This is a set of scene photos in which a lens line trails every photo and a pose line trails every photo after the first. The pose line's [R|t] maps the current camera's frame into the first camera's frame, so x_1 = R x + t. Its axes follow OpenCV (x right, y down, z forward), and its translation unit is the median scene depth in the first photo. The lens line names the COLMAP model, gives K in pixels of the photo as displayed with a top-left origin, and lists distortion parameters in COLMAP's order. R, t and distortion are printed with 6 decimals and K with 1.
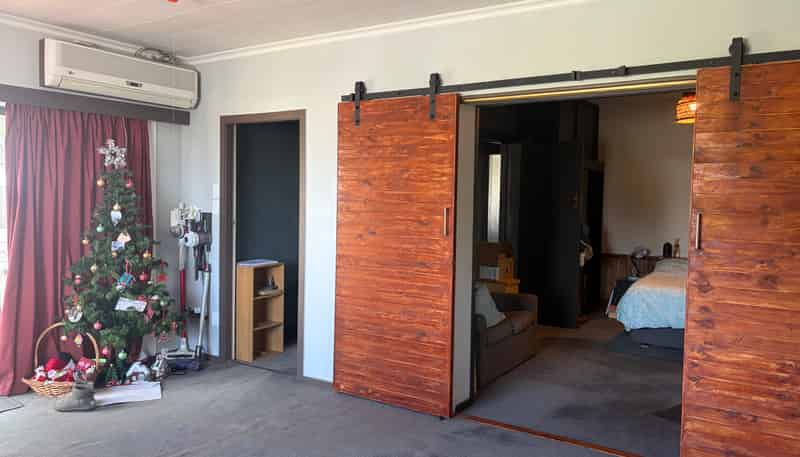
lens RADIAL K [[605.0, 0, 400.0], [0, 605.0, 220.8], [0, 0, 1]] dist [0.074854, -0.004919]
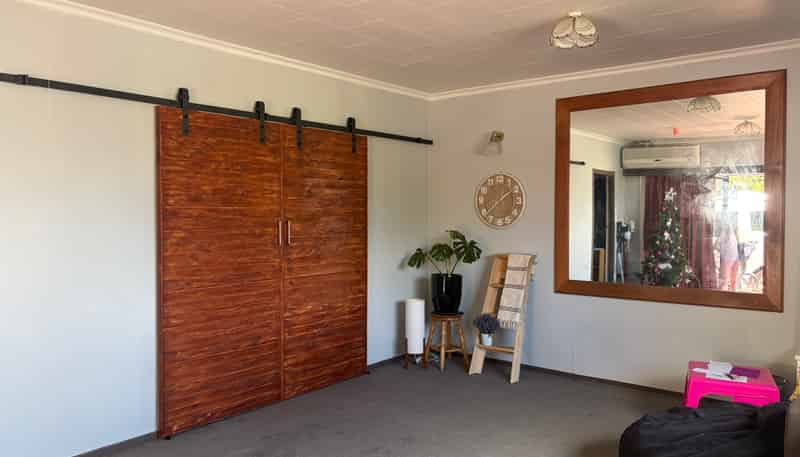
lens RADIAL K [[589.2, 0, 400.0], [0, 589.2, 229.8], [0, 0, 1]] dist [-0.012656, -0.001298]
pose [[0.111358, -0.049295, 0.992557, -0.955043], [0.047374, 0.997897, 0.044245, -0.040541], [-0.992651, 0.042095, 0.113459, 0.603124]]
